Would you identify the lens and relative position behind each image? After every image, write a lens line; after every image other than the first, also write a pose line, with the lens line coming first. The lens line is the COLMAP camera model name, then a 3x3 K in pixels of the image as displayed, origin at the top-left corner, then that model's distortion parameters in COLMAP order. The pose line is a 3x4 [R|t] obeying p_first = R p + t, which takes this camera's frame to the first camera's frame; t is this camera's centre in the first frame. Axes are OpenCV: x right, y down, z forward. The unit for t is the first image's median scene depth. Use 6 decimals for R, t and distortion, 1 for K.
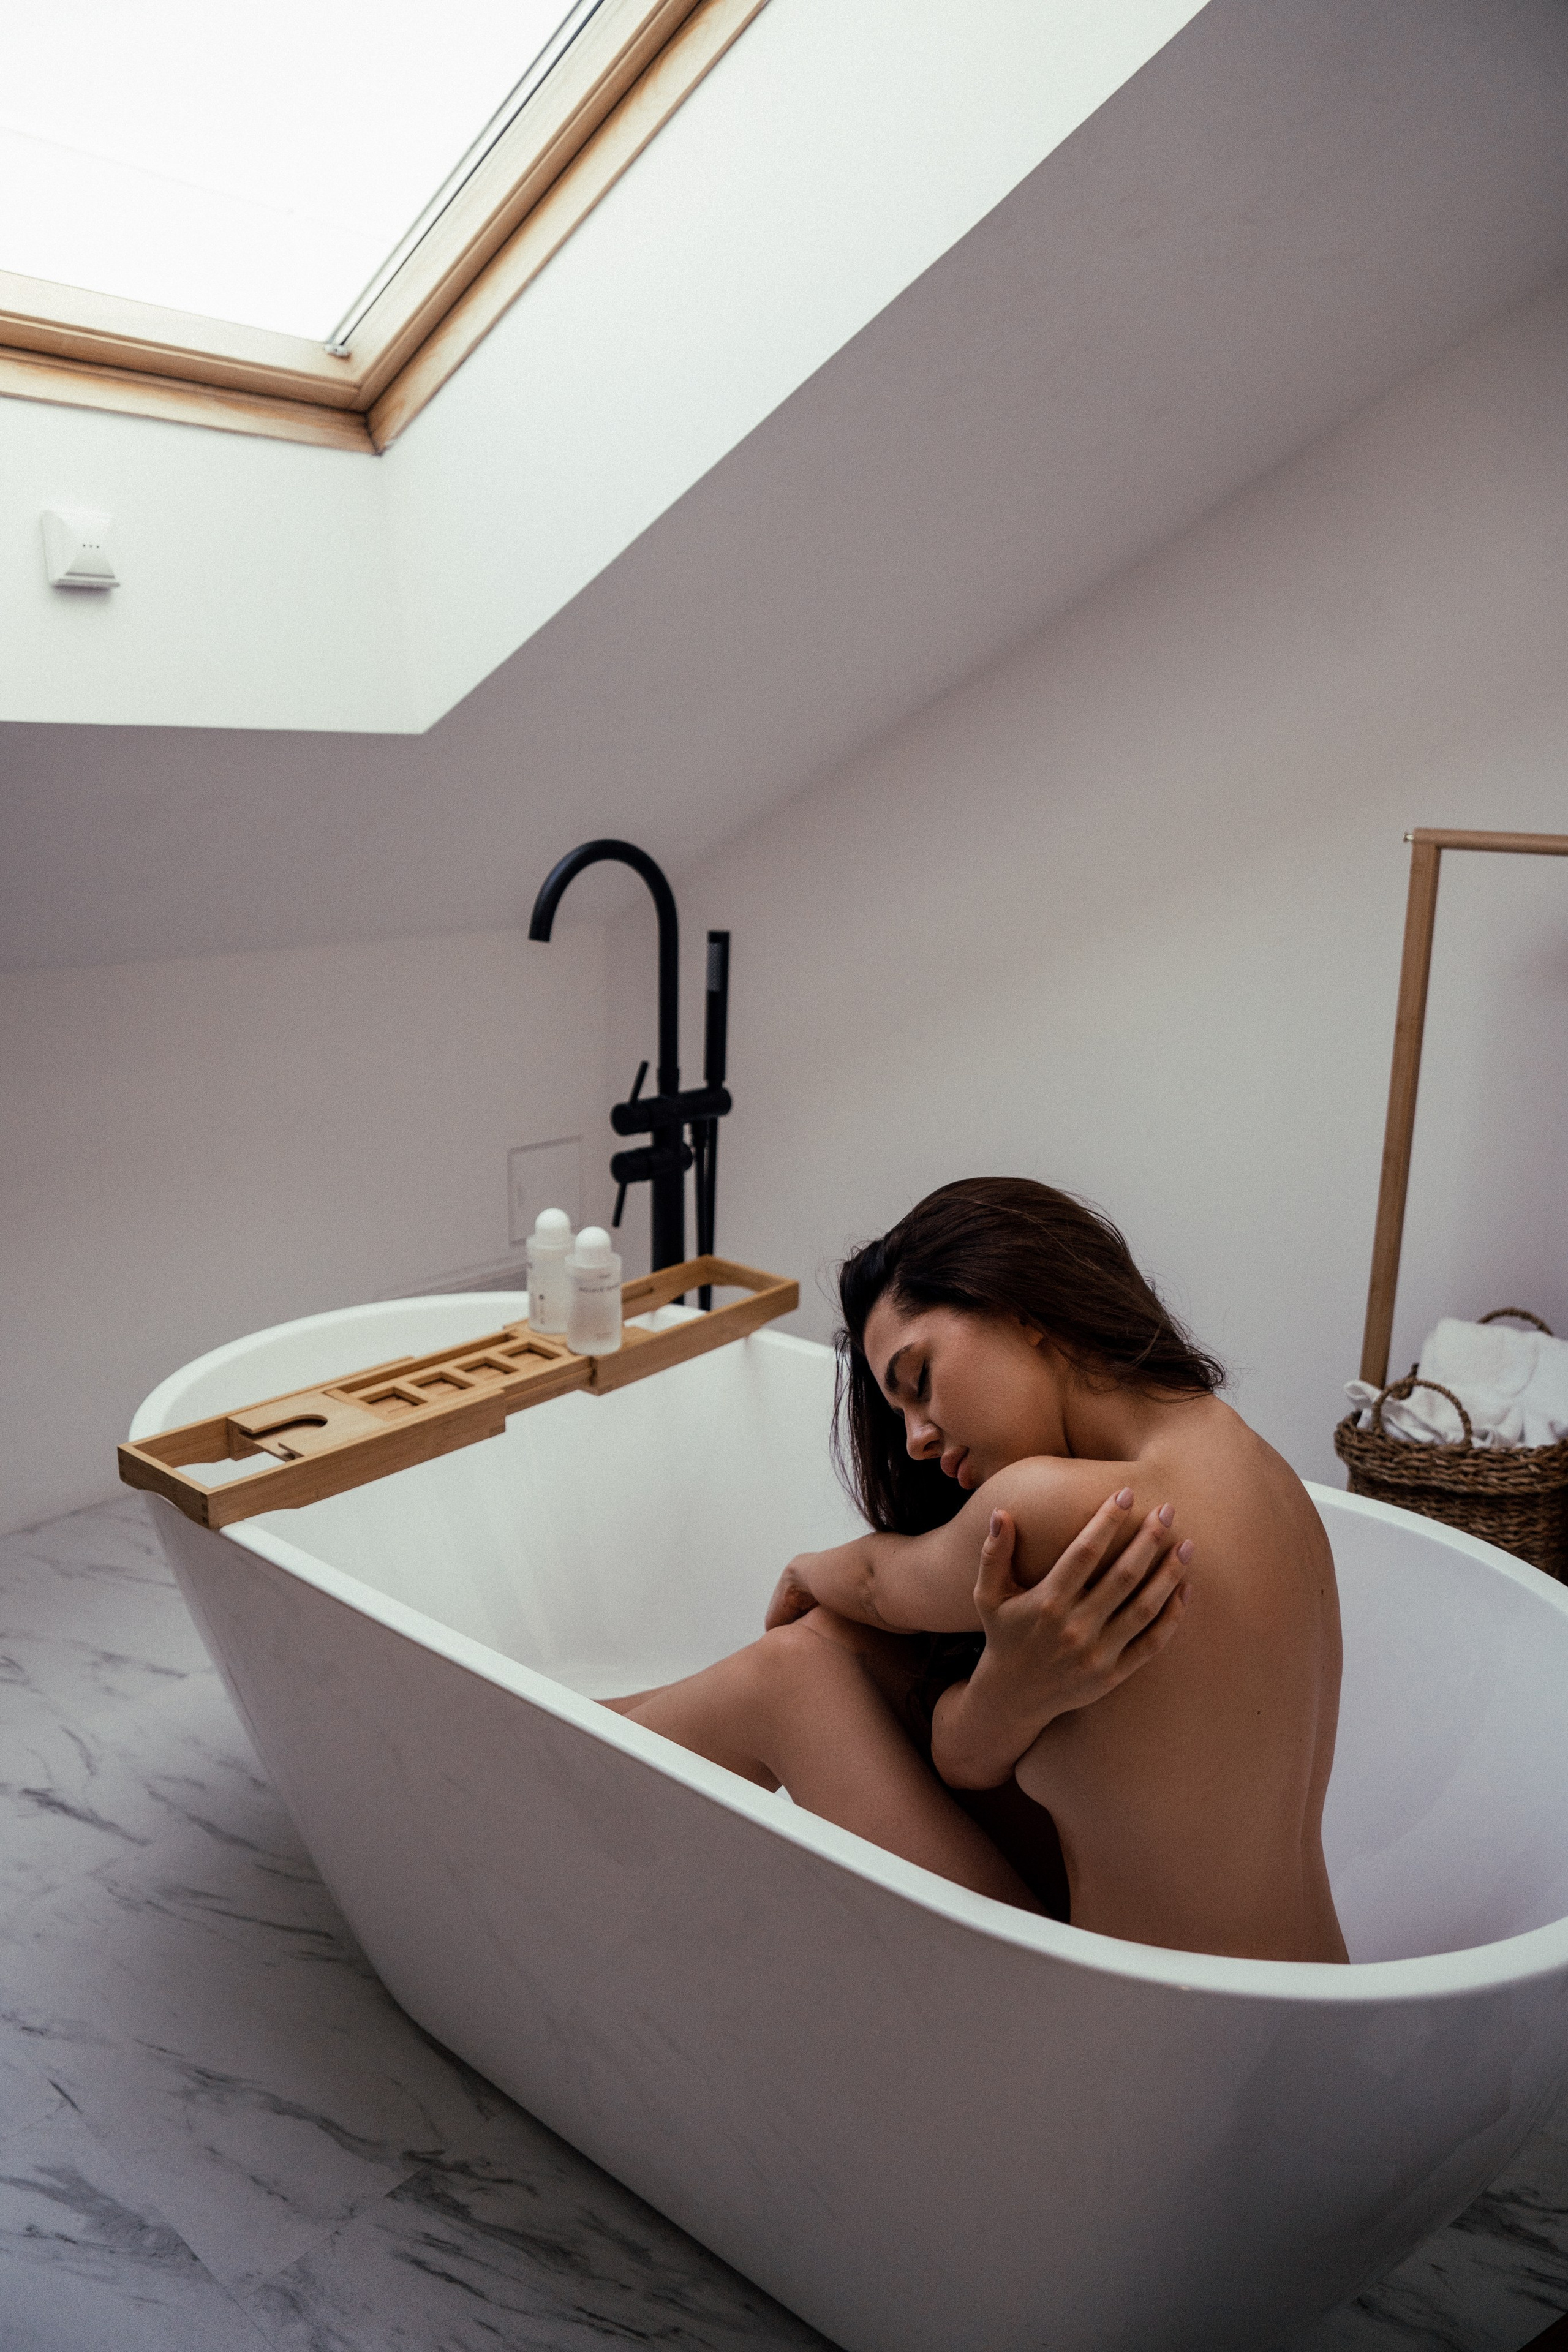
lens RADIAL K [[1615.8, 0, 784.0], [0, 1615.8, 1176.0], [0, 0, 1]] dist [-0.102729, 0.056578]
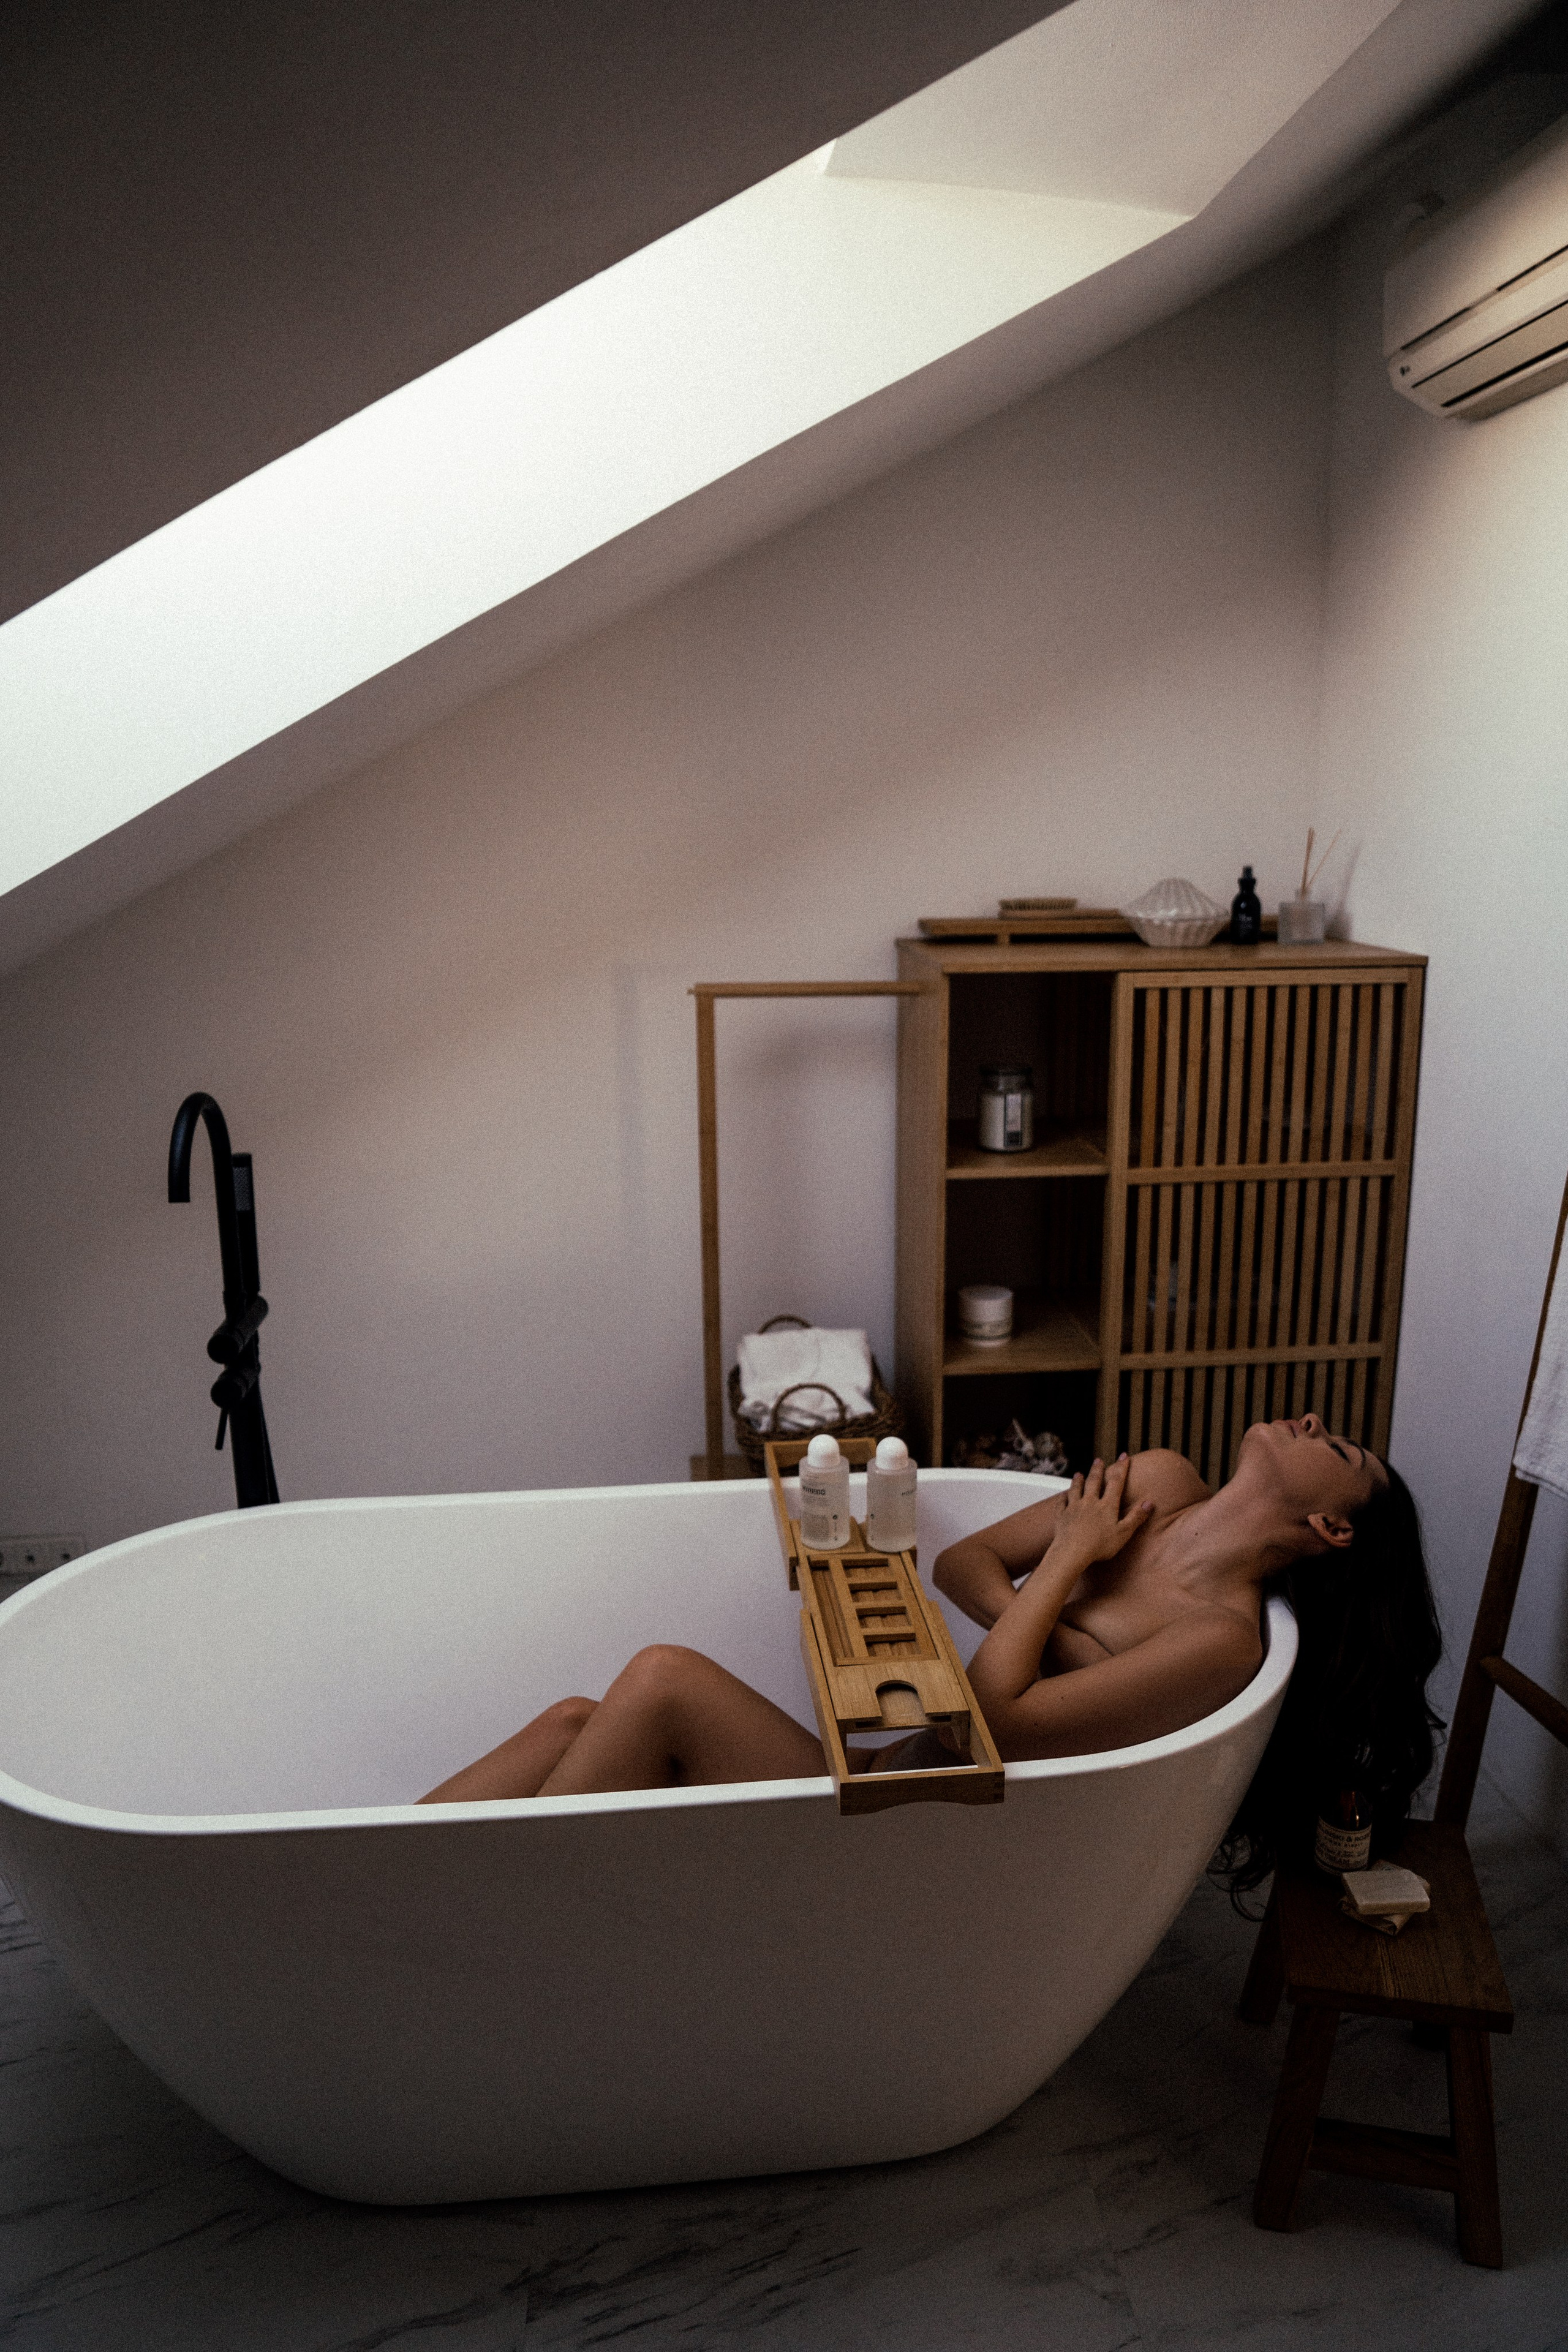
lens RADIAL K [[1615.8, 0, 784.0], [0, 1615.8, 1176.0], [0, 0, 1]] dist [-0.102729, 0.056578]
pose [[0.689334, -0.182843, 0.700991, -0.650537], [0.191493, 0.979198, 0.067100, -0.169260], [-0.698677, 0.087980, 0.710007, -0.001401]]
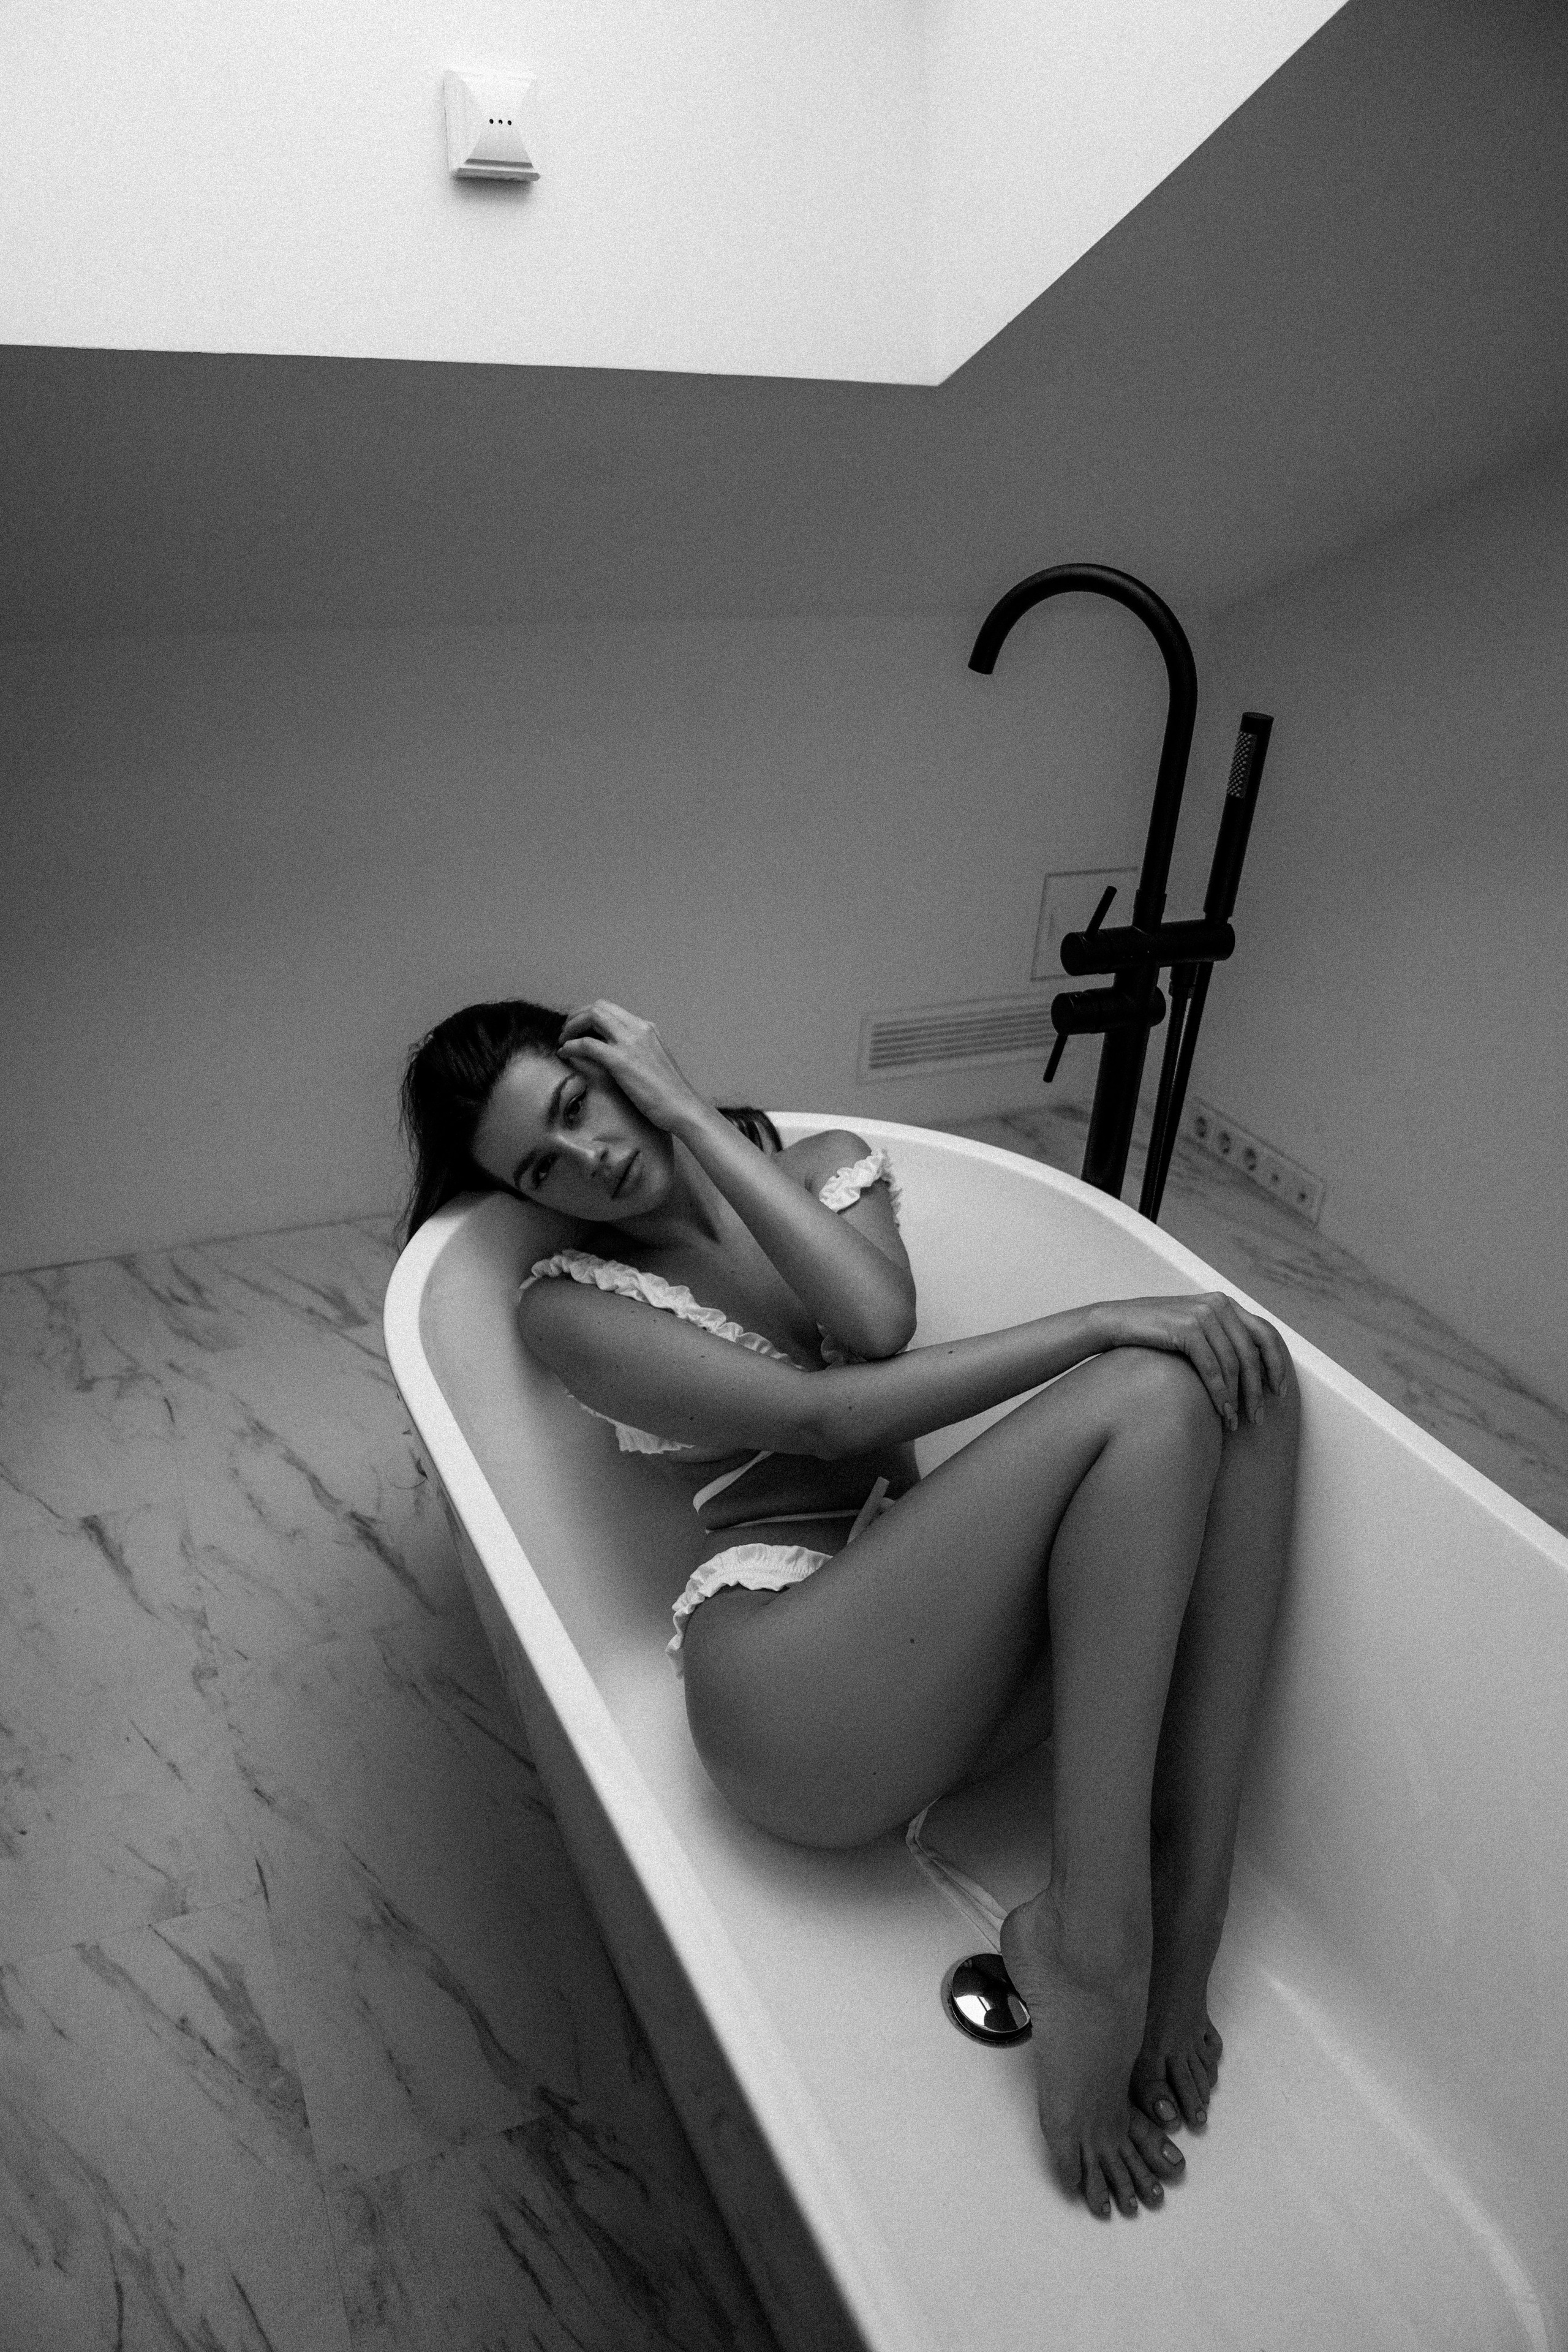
lens RADIAL K [[1615.8, 0, 784.0], [0, 1615.8, 1176.0], [0, 0, 1]] dist [-0.102729, 0.056578]
pose [[0.908665, 0.231637, -0.347379, 0.075964], [-0.142846, 0.954257, 0.262657, -0.135931], [0.392330, -0.189046, 0.900188, 0.283875]]
